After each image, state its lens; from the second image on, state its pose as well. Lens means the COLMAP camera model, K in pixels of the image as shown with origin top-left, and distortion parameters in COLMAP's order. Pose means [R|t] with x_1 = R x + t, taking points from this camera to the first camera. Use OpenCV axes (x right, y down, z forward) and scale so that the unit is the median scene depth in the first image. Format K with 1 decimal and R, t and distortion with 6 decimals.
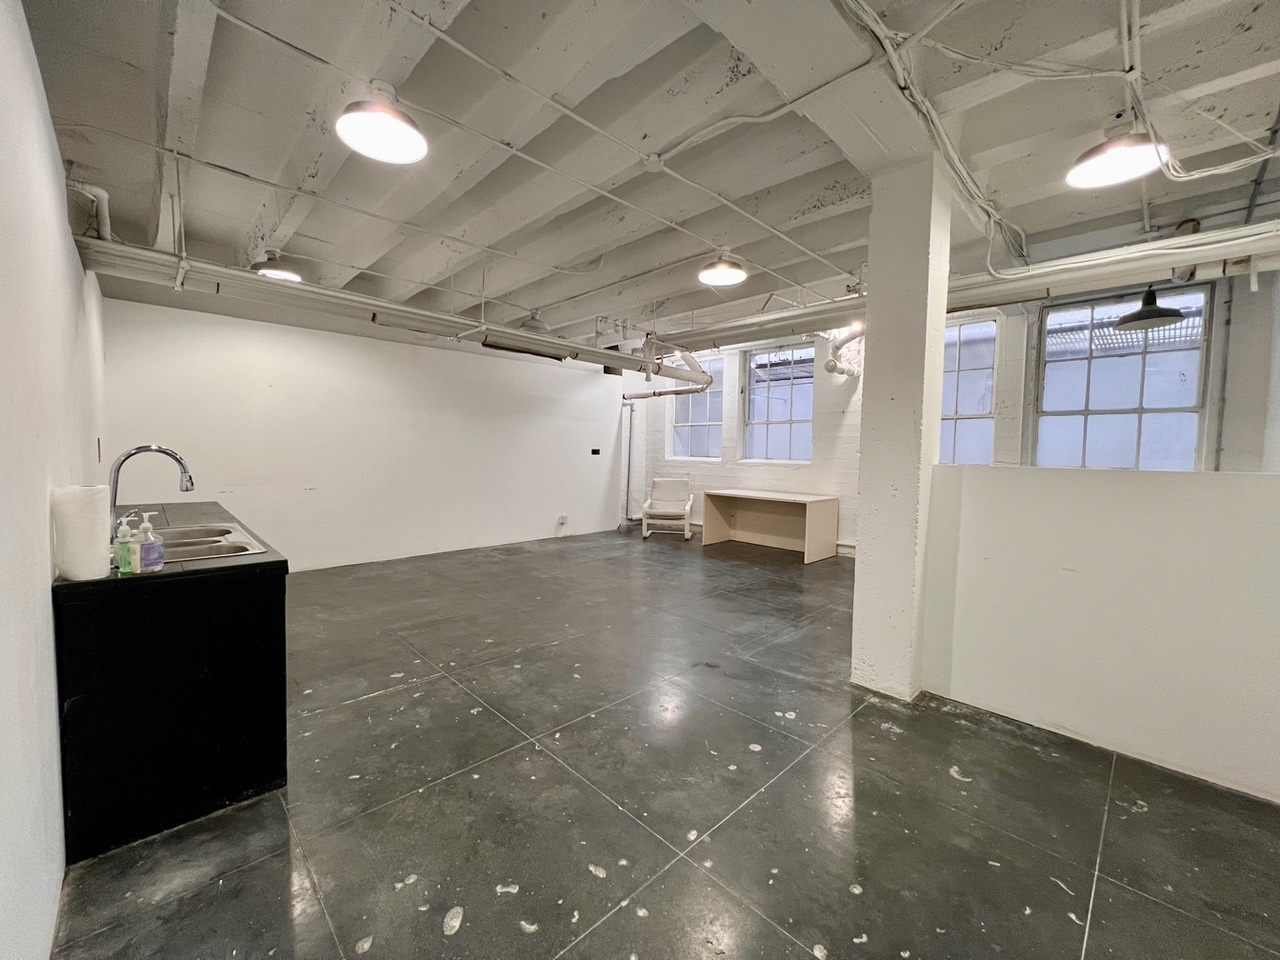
lens RADIAL K [[513.5, 0, 635.5], [0, 513.5, 479.8], [0, 0, 1]] dist [-0.001319, 0.000004]
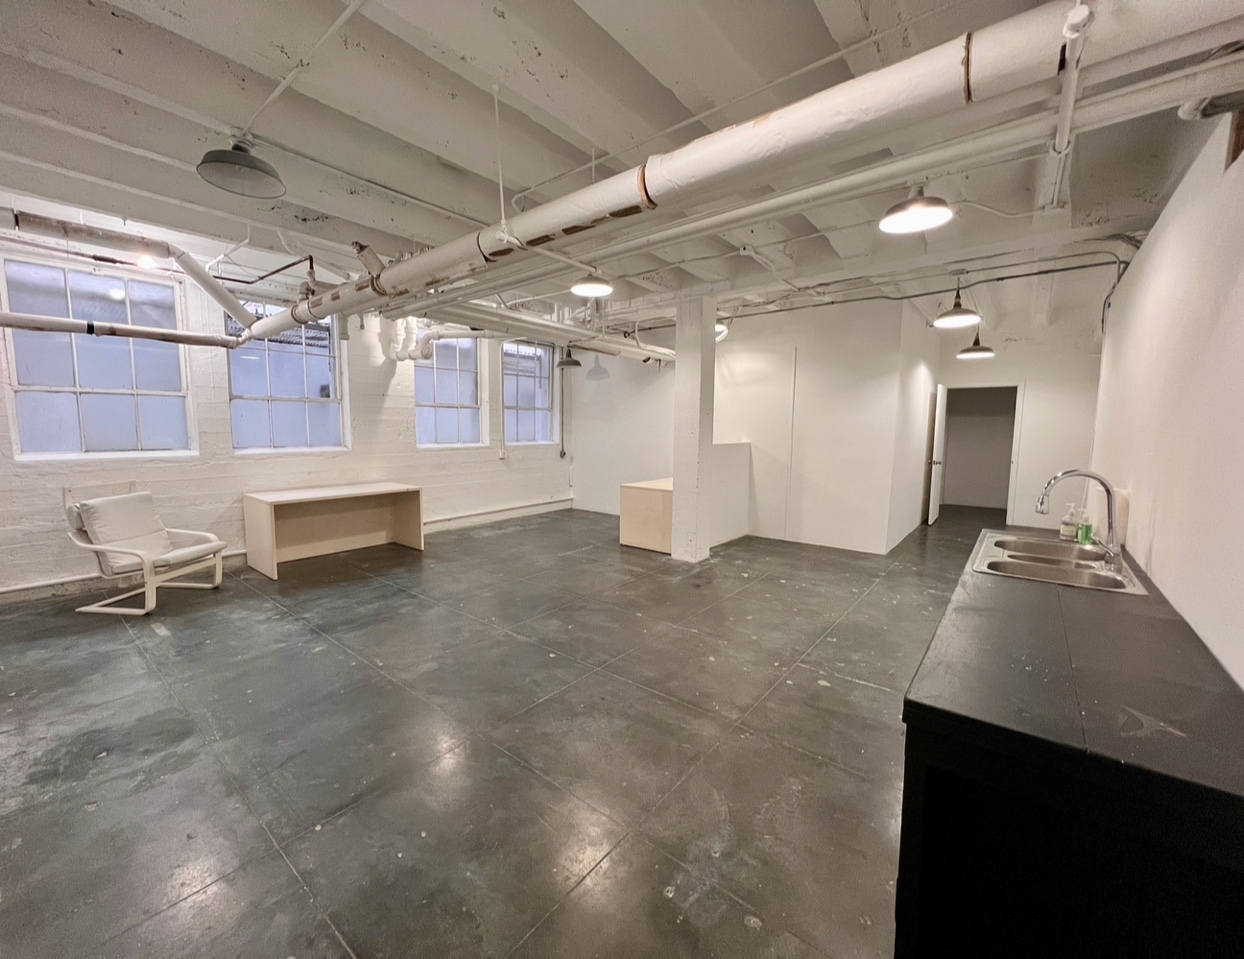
lens RADIAL K [[500.2, 0, 617.7], [0, 500.2, 476.1], [0, 0, 1]] dist [-0.002565, -0.000093]
pose [[-0.118390, -0.115760, 0.986196, -1.052430], [0.049492, 0.991259, 0.122296, -0.127363], [-0.991733, 0.063287, -0.111626, 1.170381]]
